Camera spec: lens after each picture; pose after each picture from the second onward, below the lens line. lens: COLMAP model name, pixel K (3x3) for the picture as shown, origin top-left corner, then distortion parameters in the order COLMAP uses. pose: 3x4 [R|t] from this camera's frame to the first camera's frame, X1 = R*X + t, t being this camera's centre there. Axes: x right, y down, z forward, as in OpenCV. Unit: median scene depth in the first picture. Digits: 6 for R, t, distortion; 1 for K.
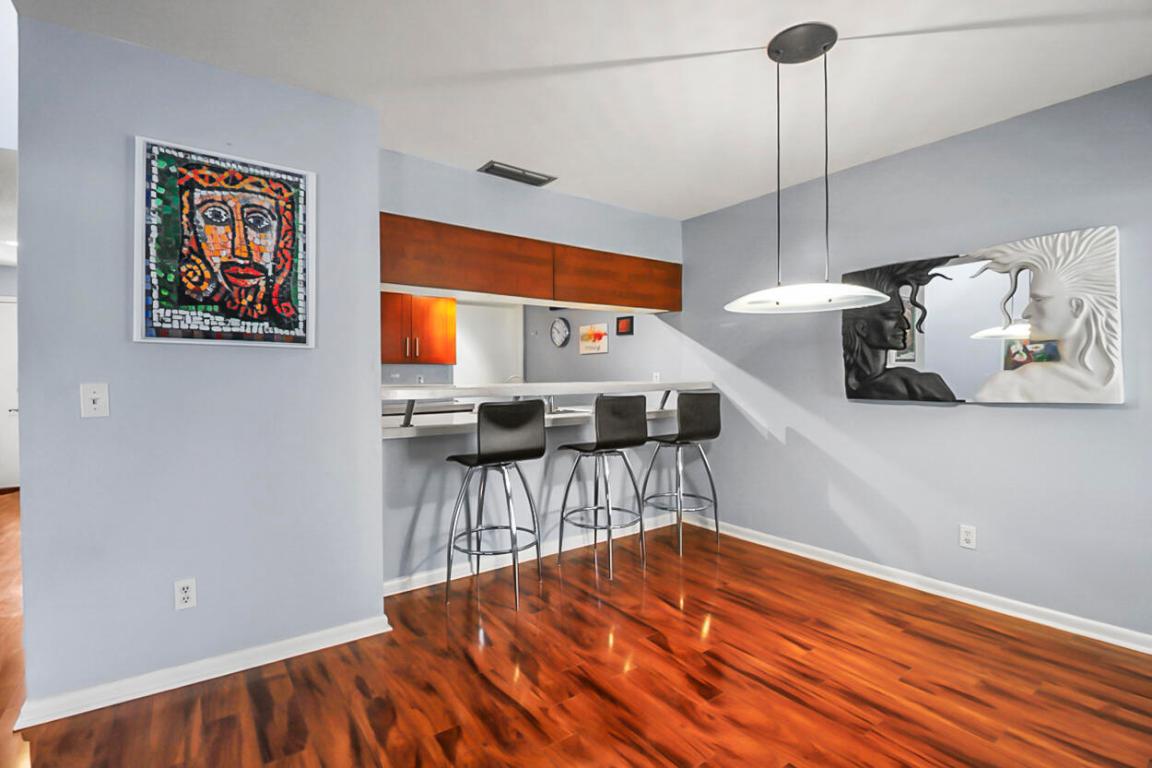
lens RADIAL K [[538.9, 0, 580.6], [0, 538.9, 382.6], [0, 0, 1]] dist [-0.007775, -0.003549]
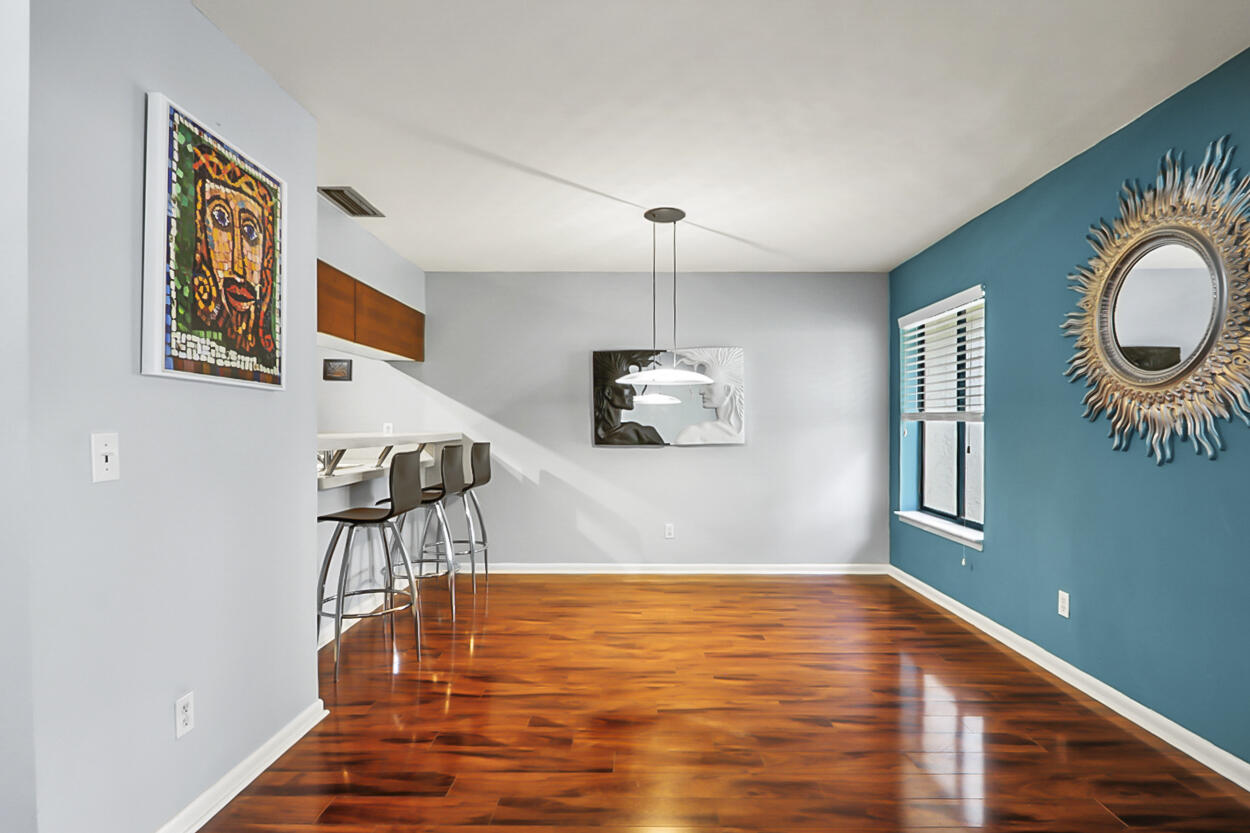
lens RADIAL K [[631.0, 0, 647.6], [0, 631.0, 435.6], [0, 0, 1]] dist [-0.003603, -0.005973]
pose [[0.589687, -0.004278, 0.807620, -0.939569], [0.004572, 0.999988, 0.001958, 0.006175], [-0.807619, 0.002537, 0.589700, -0.034899]]
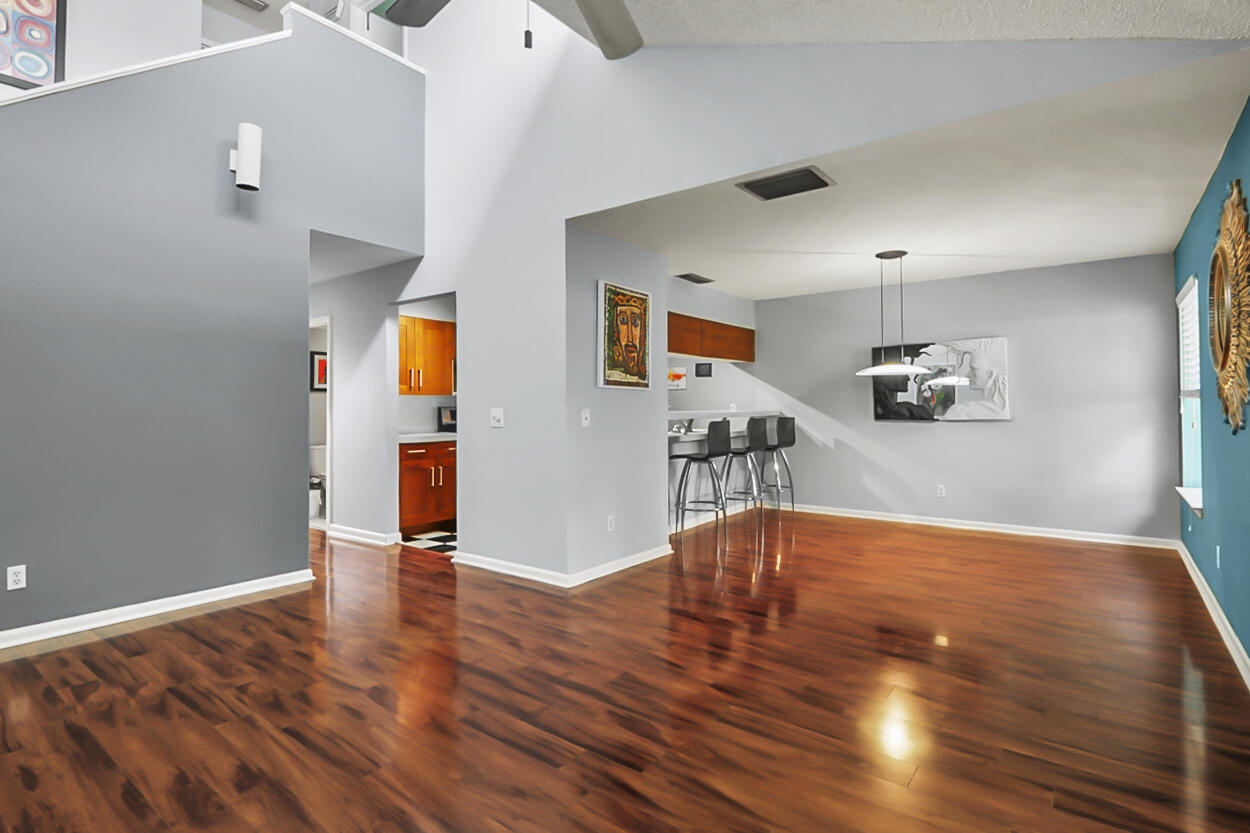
lens RADIAL K [[631.0, 0, 625.4], [0, 631.0, 396.3], [0, 0, 1]] dist [-0.003603, -0.005973]
pose [[0.960294, 0.006328, 0.278918, -1.145260], [0.002457, 0.999512, -0.031137, 0.020996], [-0.278978, 0.030586, 0.959810, -0.983228]]
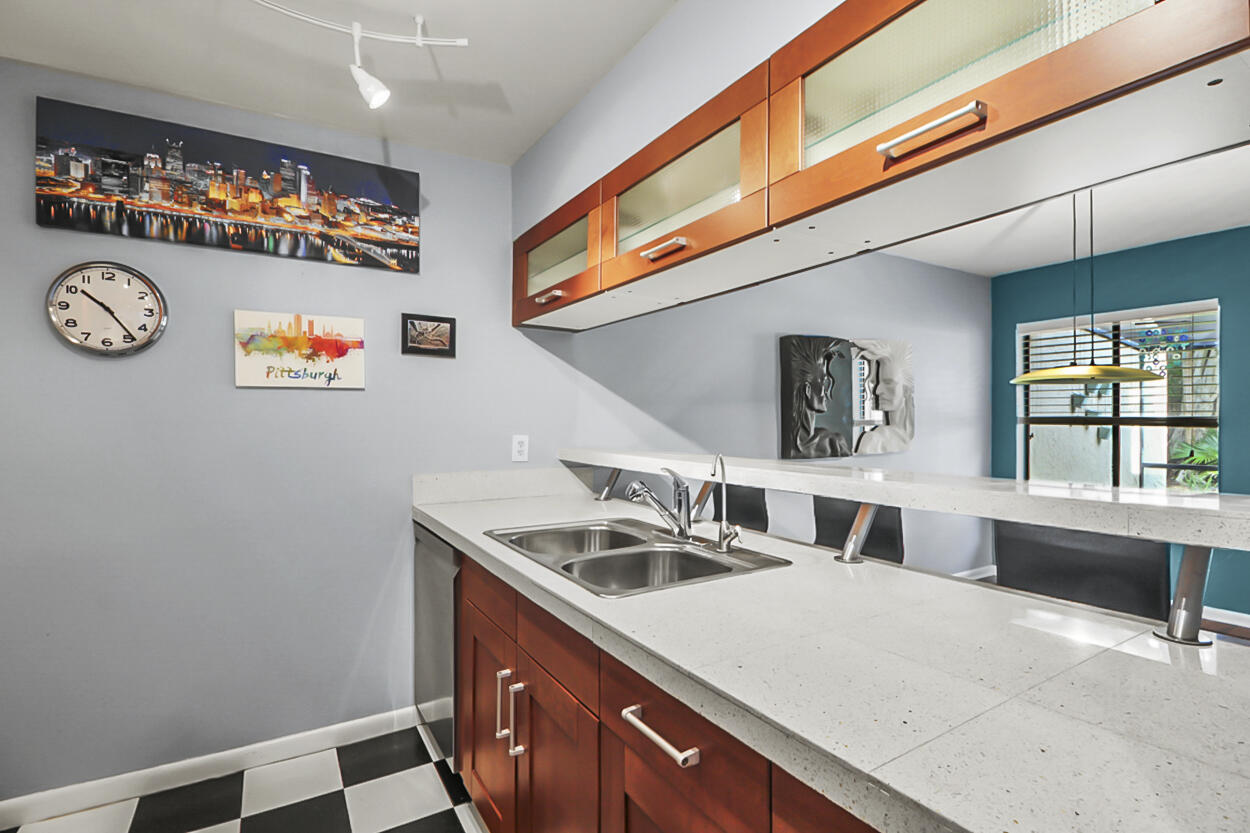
lens RADIAL K [[584.7, 0, 629.0], [0, 584.7, 418.6], [0, 0, 1]] dist [-0.007775, -0.003549]
pose [[0.095651, 0.004323, 0.995406, -0.826778], [0.012884, 0.999901, -0.005580, -0.060726], [-0.995332, 0.013358, 0.095586, 1.627910]]
